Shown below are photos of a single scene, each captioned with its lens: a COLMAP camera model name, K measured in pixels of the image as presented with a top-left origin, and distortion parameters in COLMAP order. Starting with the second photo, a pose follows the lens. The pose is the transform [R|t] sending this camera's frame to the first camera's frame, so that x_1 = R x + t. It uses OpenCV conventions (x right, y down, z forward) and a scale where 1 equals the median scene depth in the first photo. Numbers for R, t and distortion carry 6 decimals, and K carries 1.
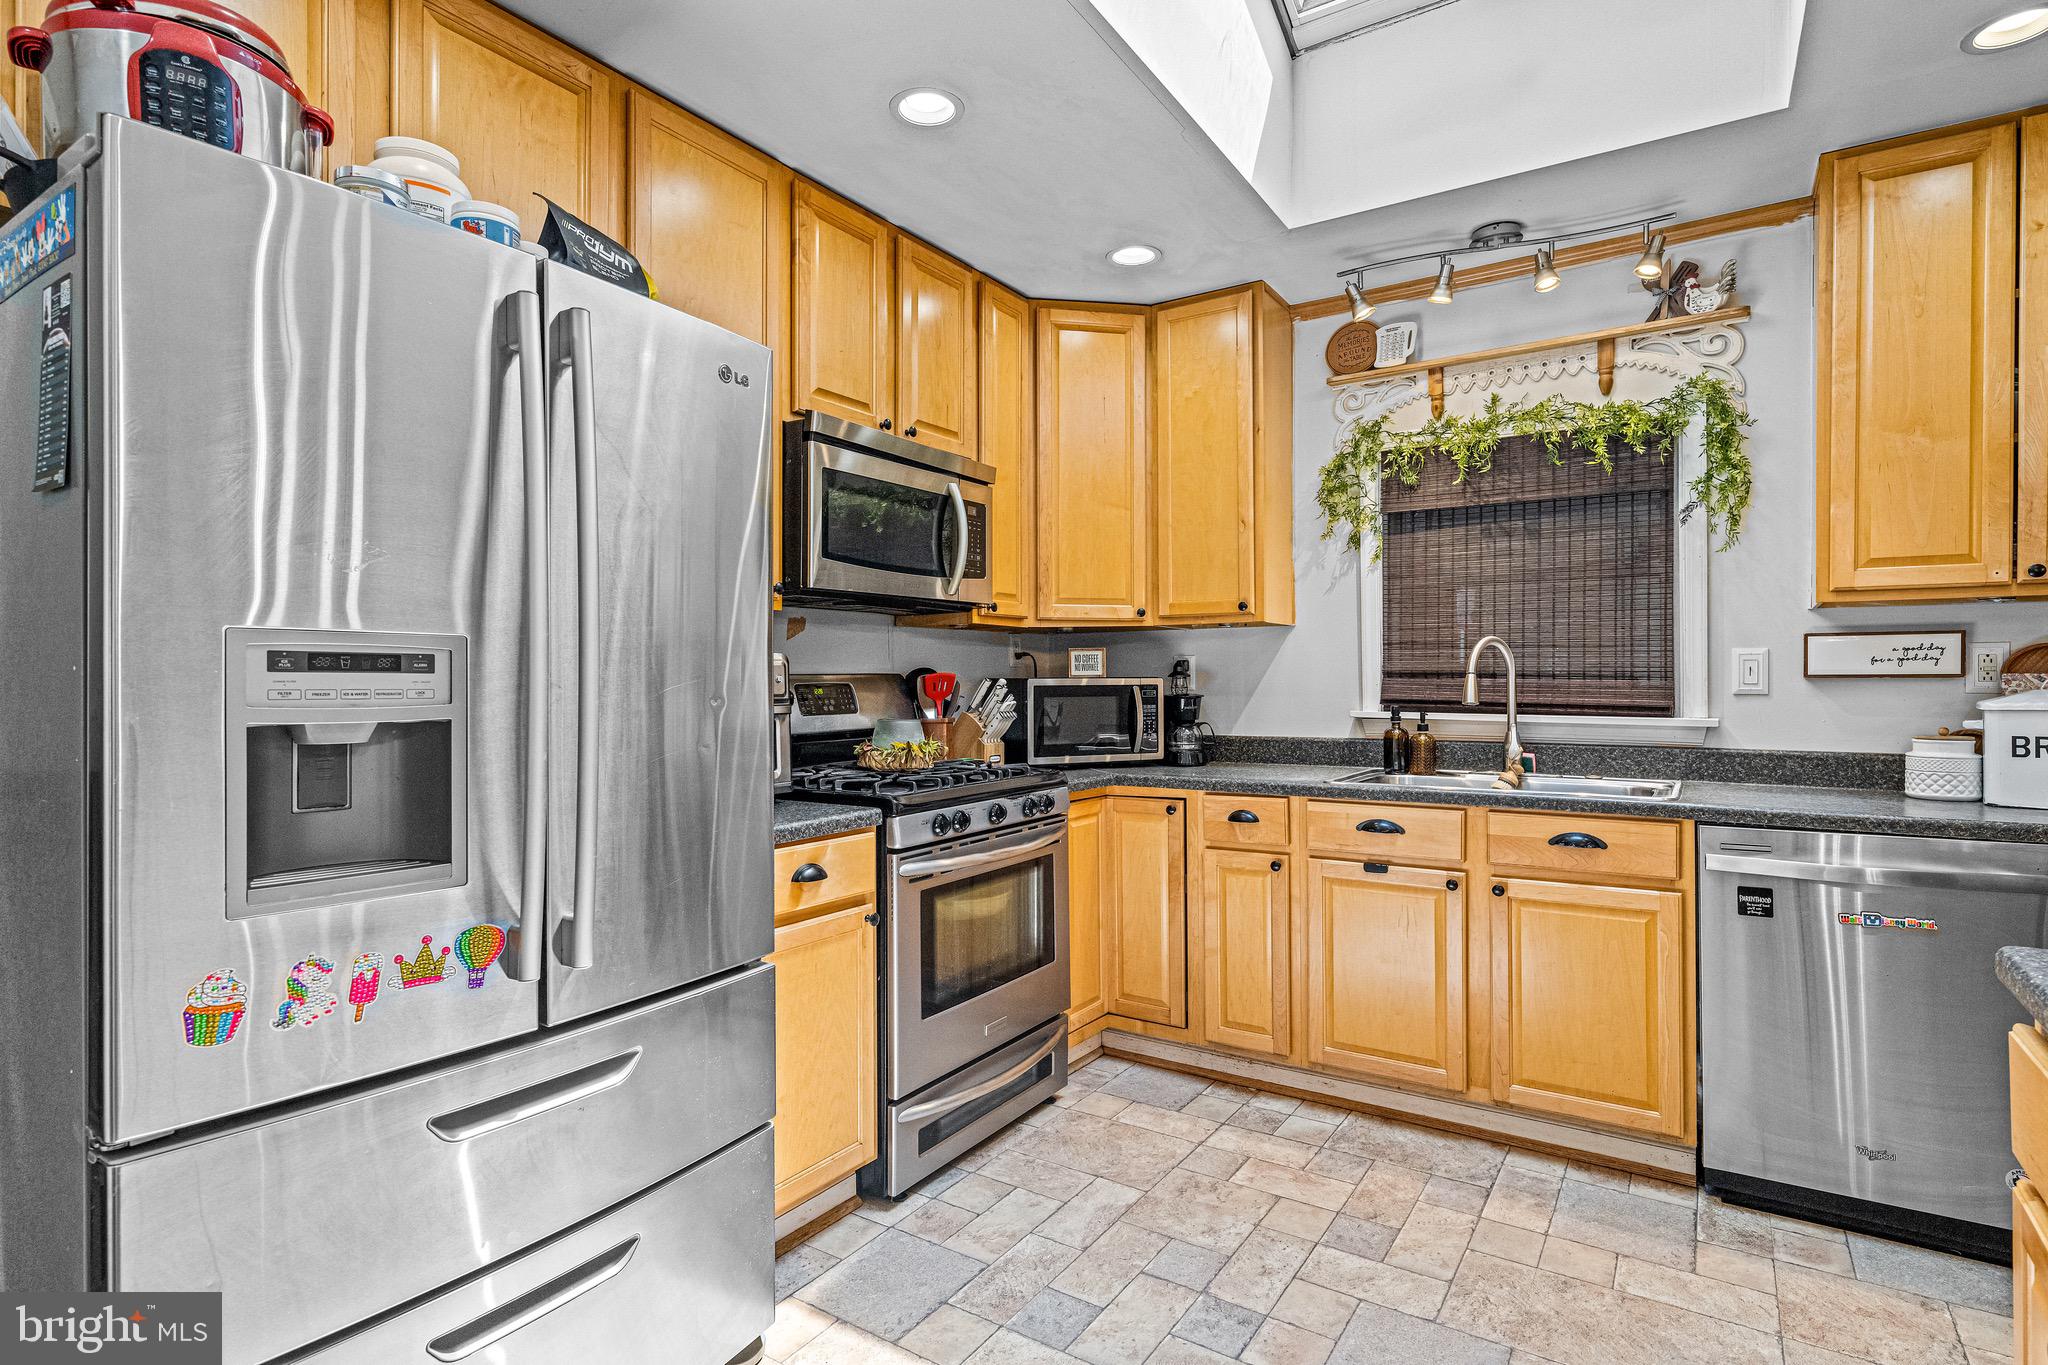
lens RADIAL K [[1049.3, 0, 1028.2], [0, 1049.3, 683.4], [0, 0, 1]] dist [0.004230, -0.001536]
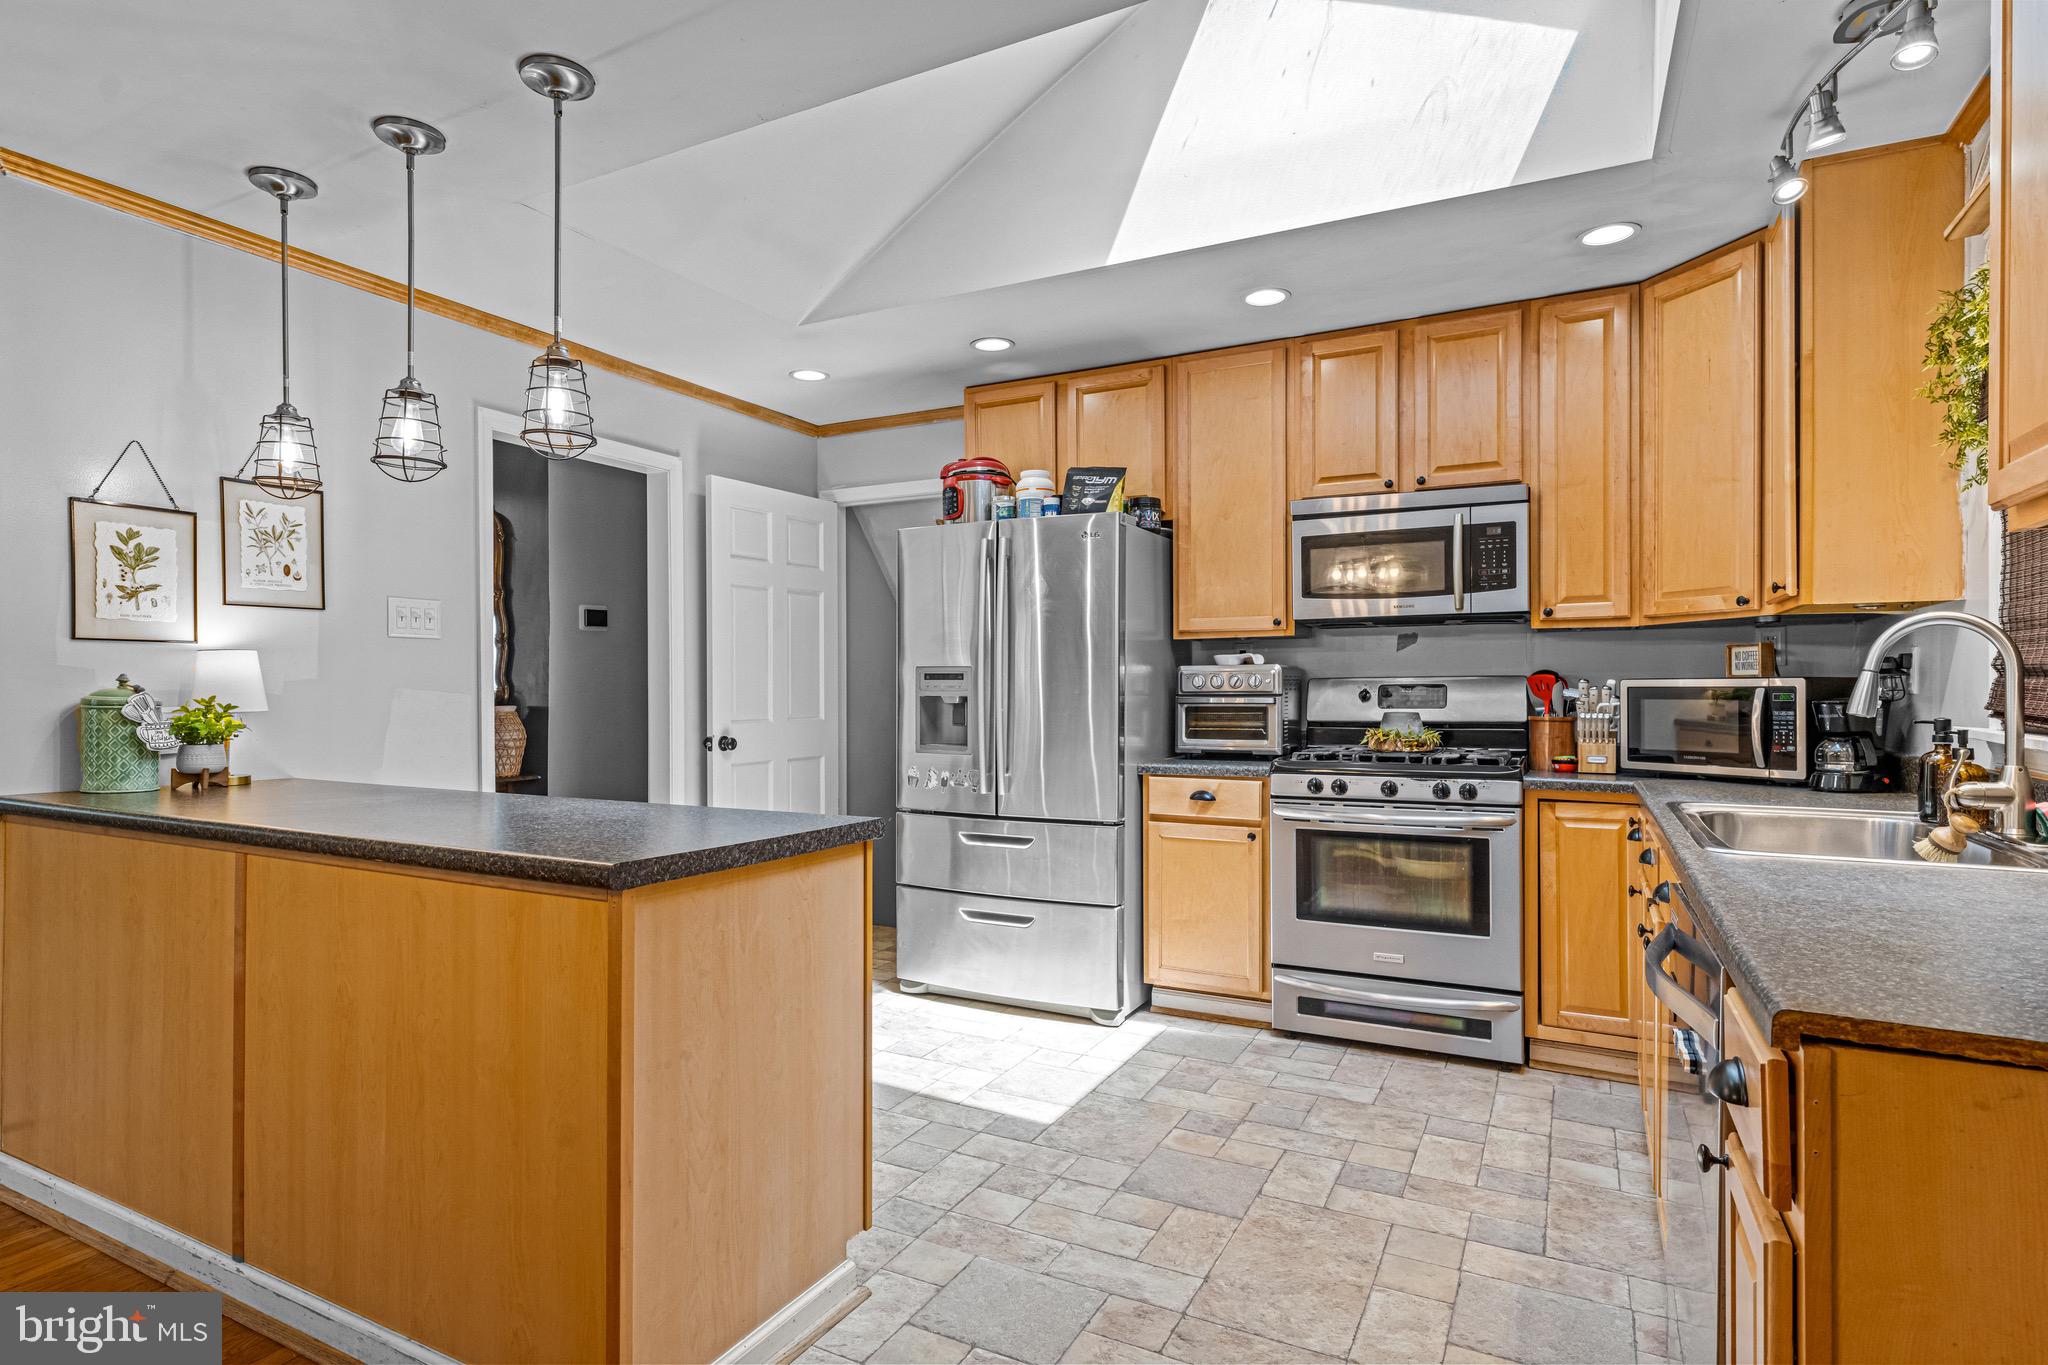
lens RADIAL K [[1102.2, 0, 999.7], [0, 1102.2, 691.0], [0, 0, 1]] dist [0.006041, -0.002535]
pose [[0.070483, 0.006947, -0.997489, 1.130119], [-0.001411, 0.999975, 0.006865, -0.000225], [0.997512, 0.000923, 0.070491, 0.404294]]
